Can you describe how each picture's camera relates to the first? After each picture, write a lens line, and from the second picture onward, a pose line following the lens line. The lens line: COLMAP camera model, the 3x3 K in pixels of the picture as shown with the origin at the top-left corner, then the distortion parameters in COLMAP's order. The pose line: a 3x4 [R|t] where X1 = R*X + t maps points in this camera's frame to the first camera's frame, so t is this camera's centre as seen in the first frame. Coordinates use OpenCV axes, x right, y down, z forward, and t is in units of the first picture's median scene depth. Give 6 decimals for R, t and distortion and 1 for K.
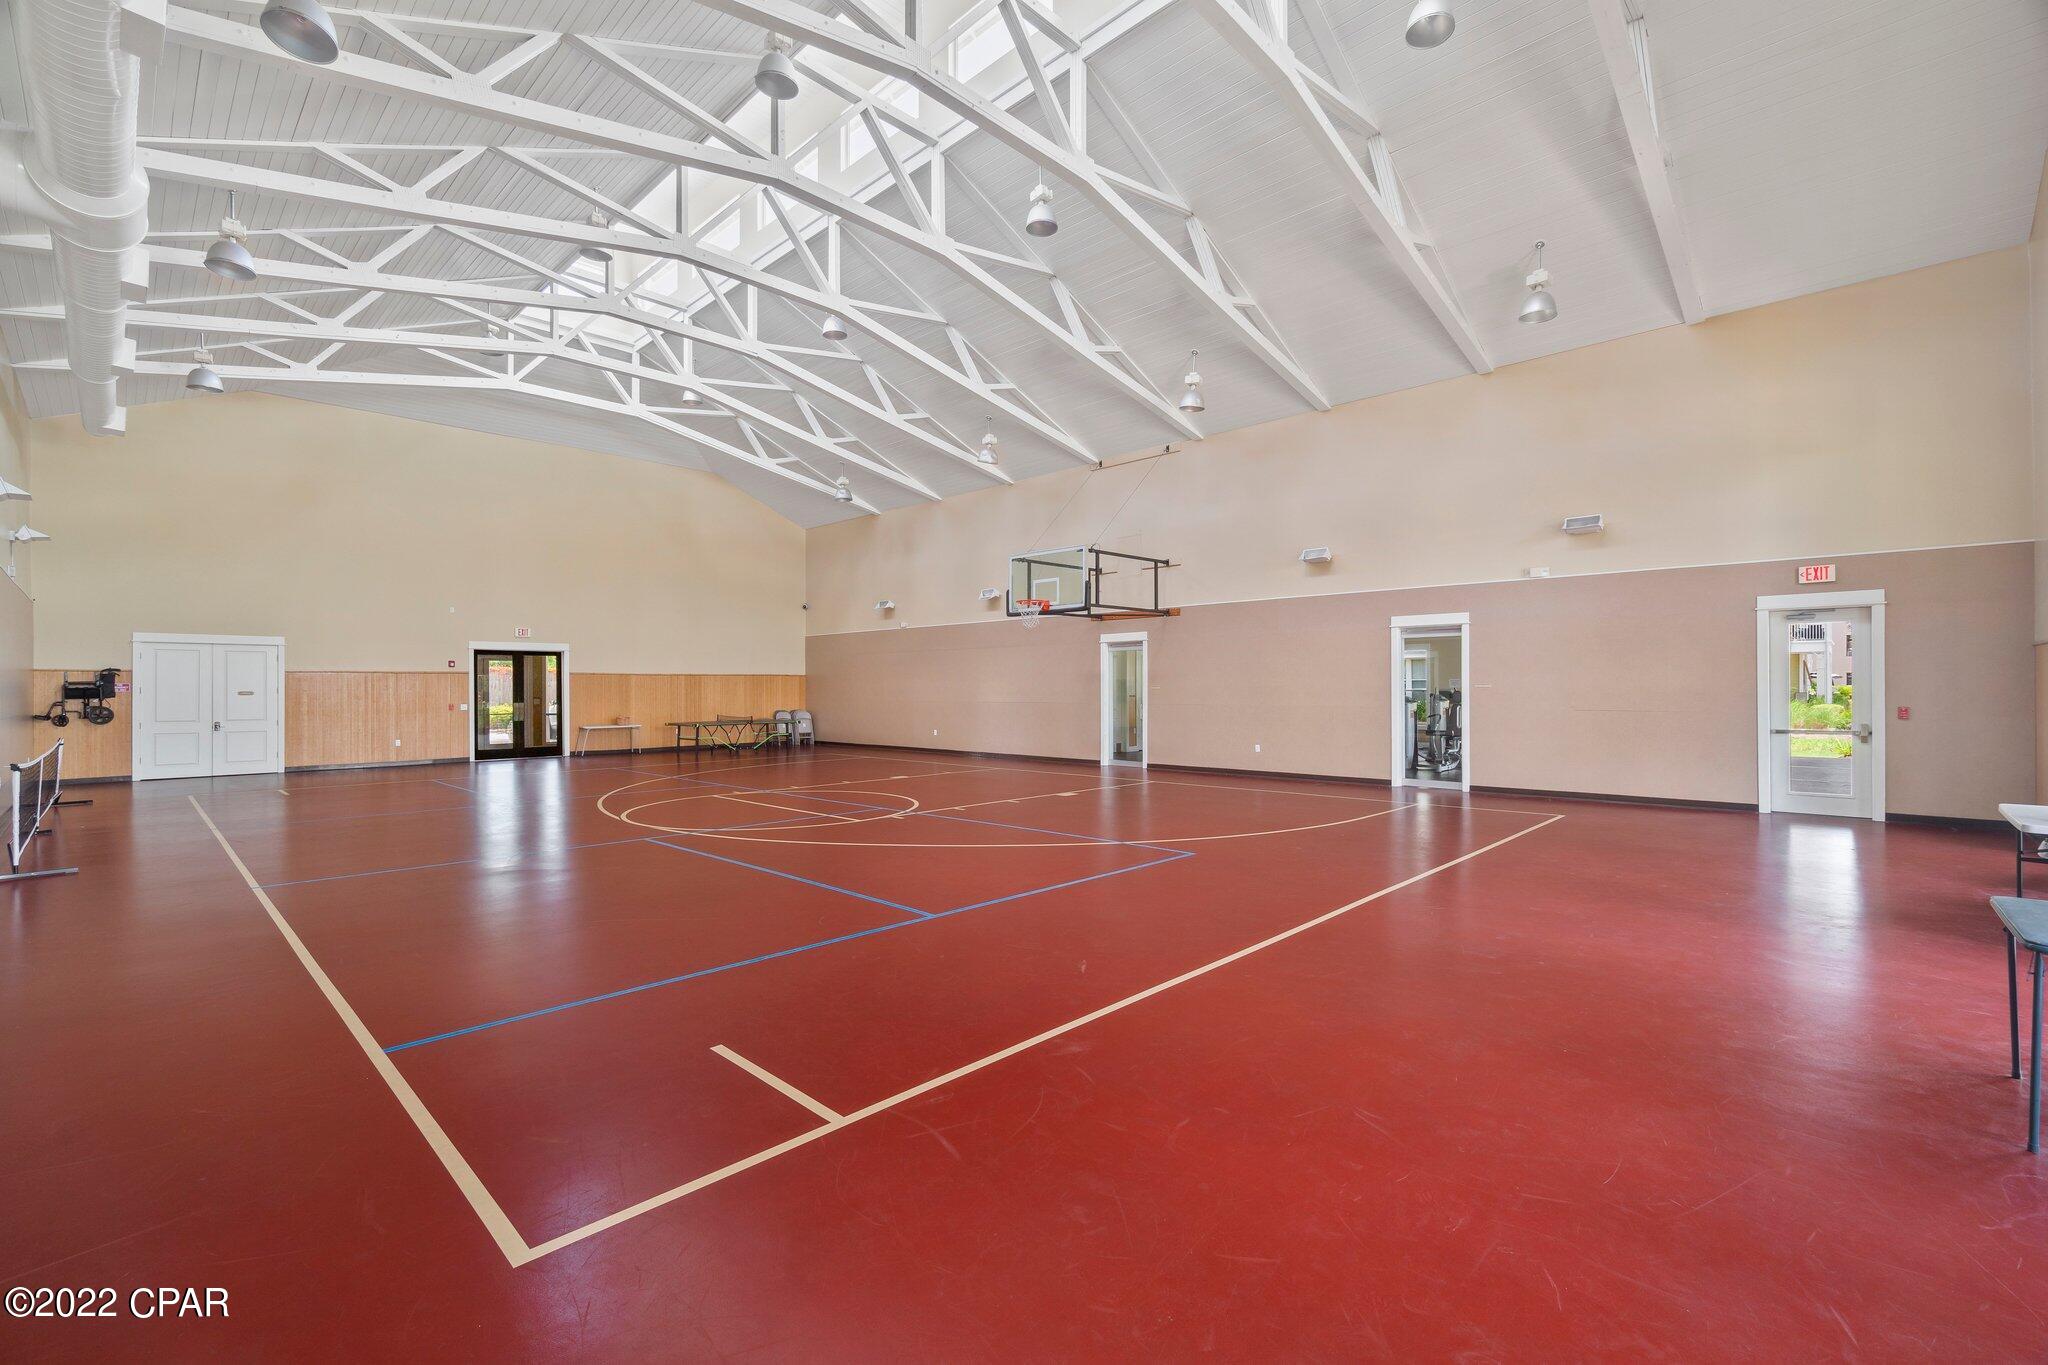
lens RADIAL K [[879.0, 0, 1024.0], [0, 879.0, 682.5], [0, 0, 1]] dist [0.000028, -0.000001]
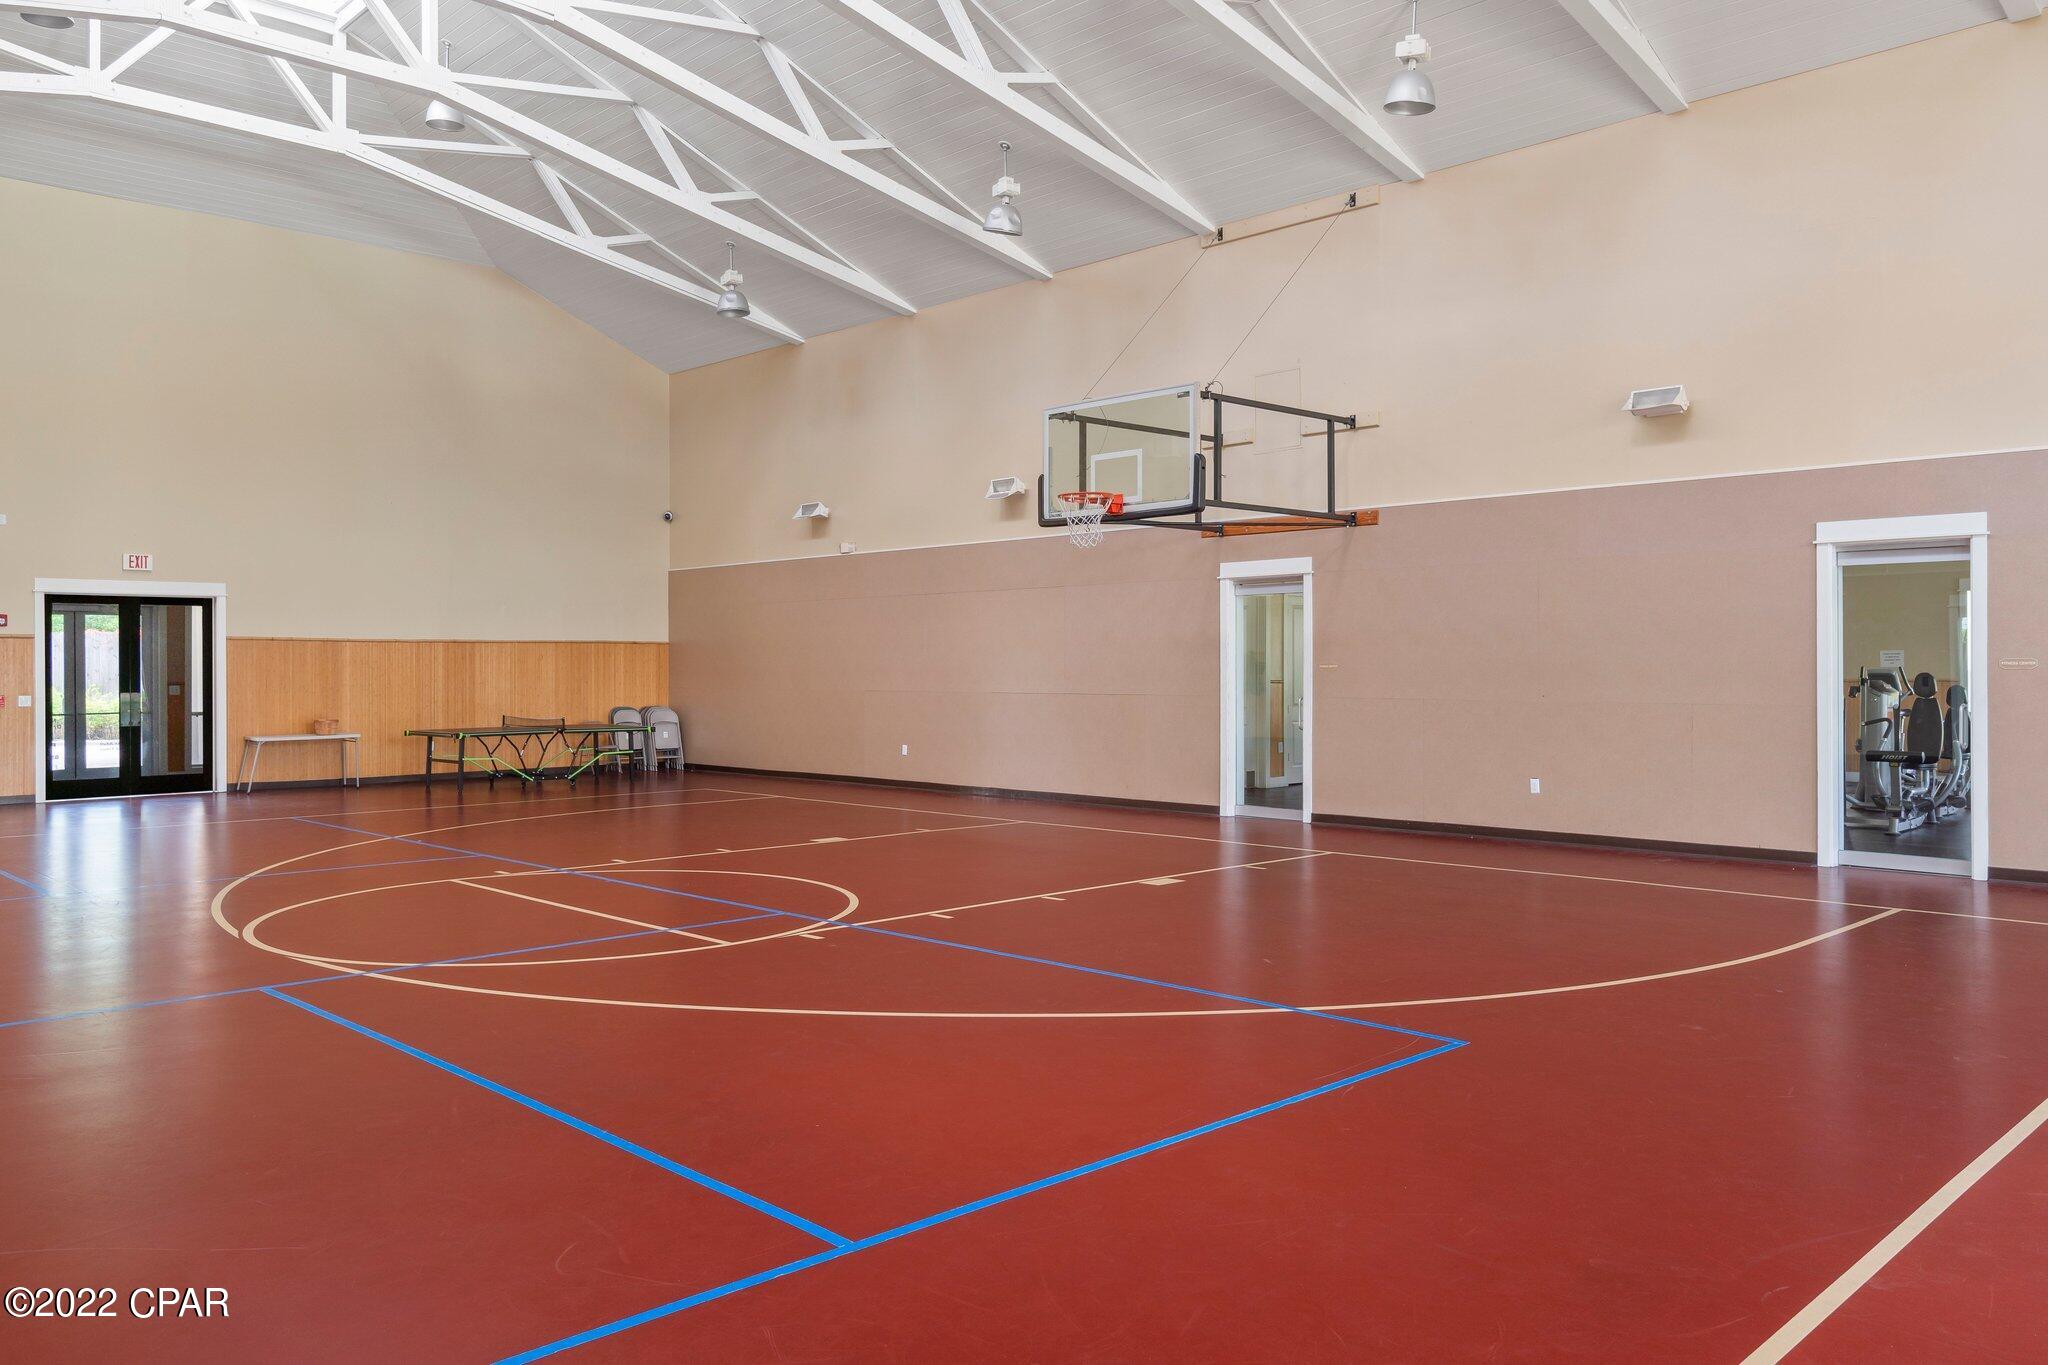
lens RADIAL K [[1502.9, 0, 1024.0], [0, 1502.9, 682.5], [0, 0, 1]] dist [0.000753, 0.000541]
pose [[0.999560, 0.001321, -0.029616, -0.001857], [-0.000825, 0.999859, 0.016756, 0.000896], [0.029634, -0.016724, 0.999421, 0.102498]]
